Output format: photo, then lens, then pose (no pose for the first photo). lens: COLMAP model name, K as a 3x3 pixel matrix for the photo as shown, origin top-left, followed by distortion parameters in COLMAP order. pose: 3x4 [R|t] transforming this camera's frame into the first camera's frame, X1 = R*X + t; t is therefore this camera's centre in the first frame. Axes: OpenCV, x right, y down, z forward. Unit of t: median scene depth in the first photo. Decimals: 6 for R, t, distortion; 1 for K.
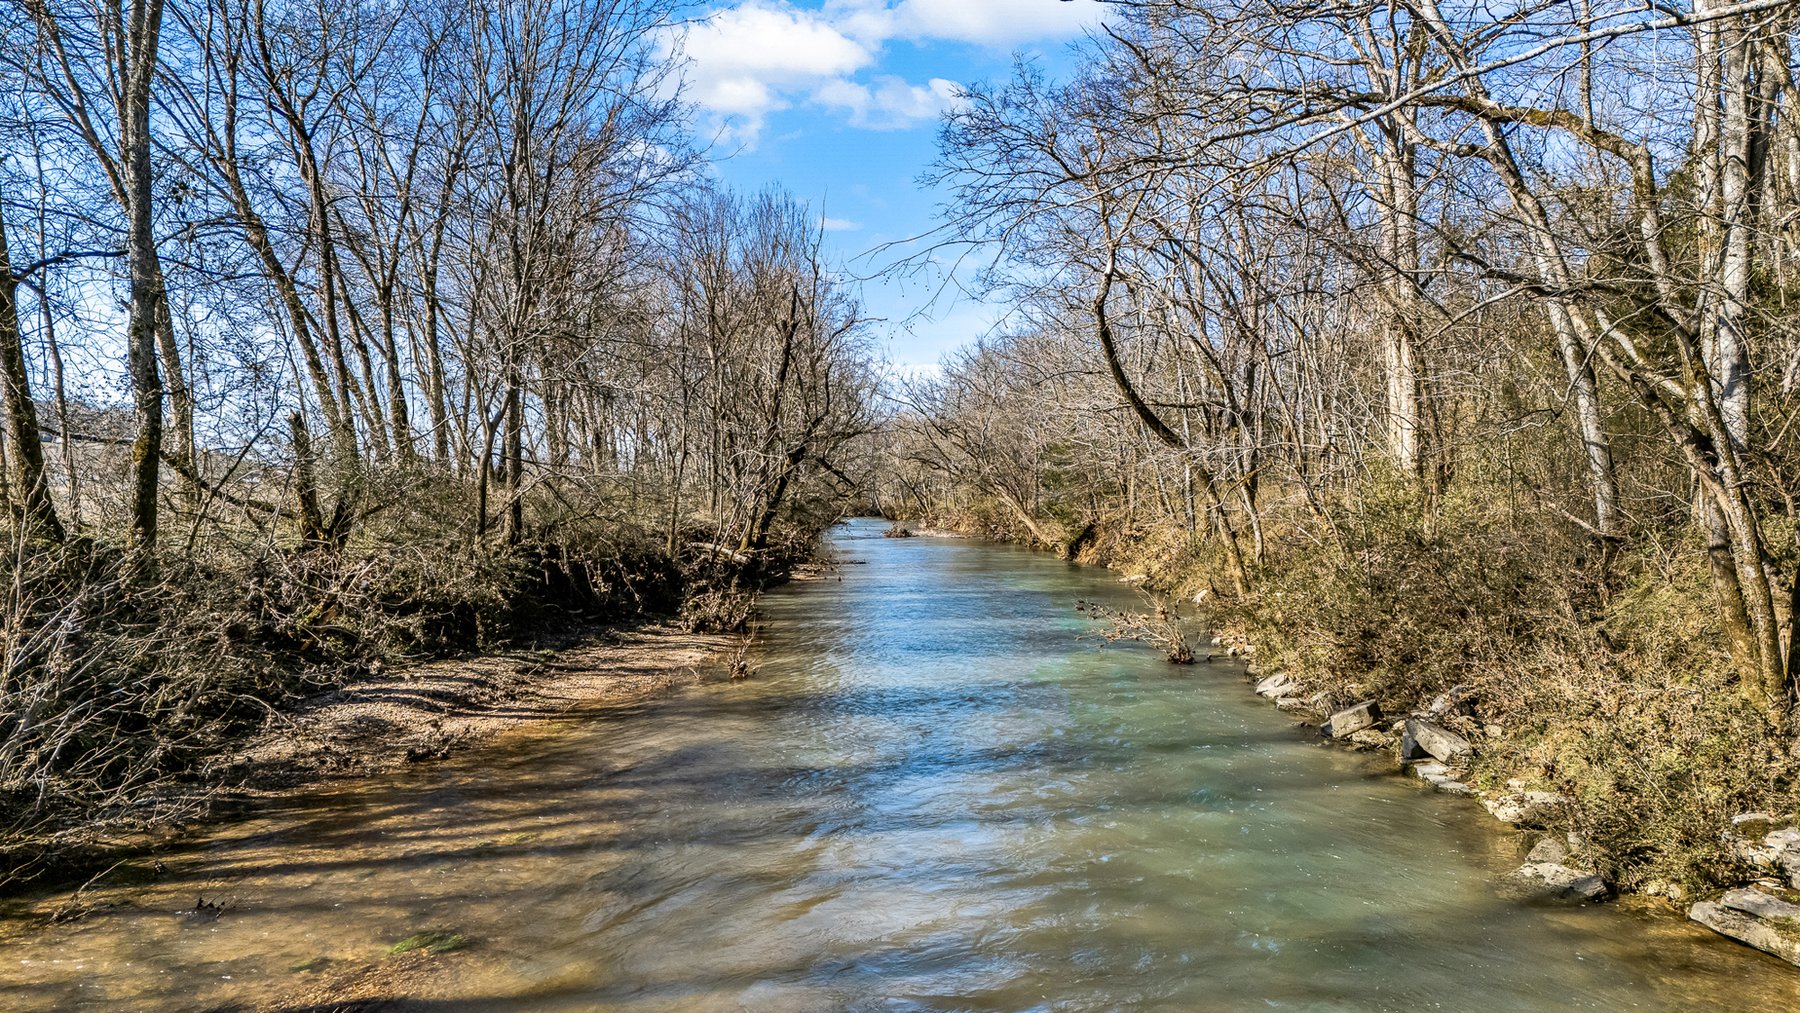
lens RADIAL K [[1330.3, 0, 904.9], [0, 1330.3, 531.6], [0, 0, 1]] dist [0.091948, -0.076677]
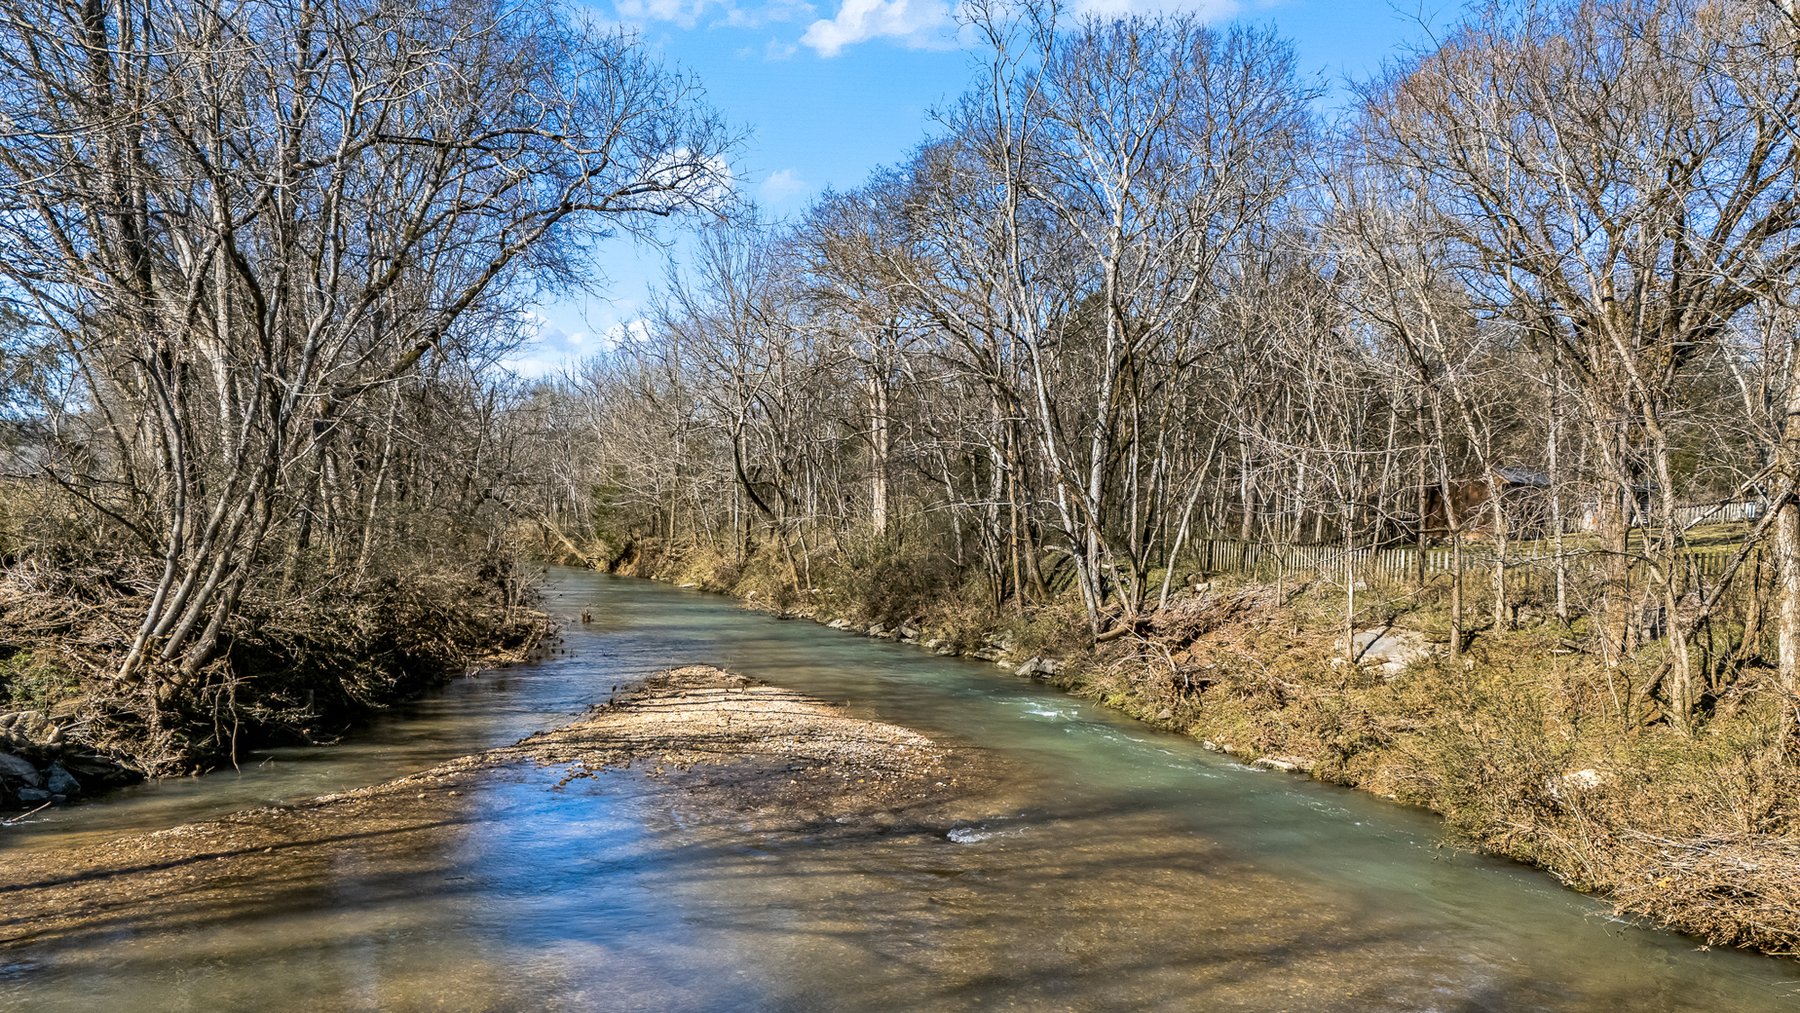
lens RADIAL K [[1330.3, 0, 904.9], [0, 1330.3, 531.6], [0, 0, 1]] dist [0.091948, -0.076677]
pose [[0.906218, 0.054225, 0.419318, -0.820633], [-0.047223, 0.998518, -0.027068, 0.013071], [-0.420164, 0.004728, 0.907436, -1.596794]]
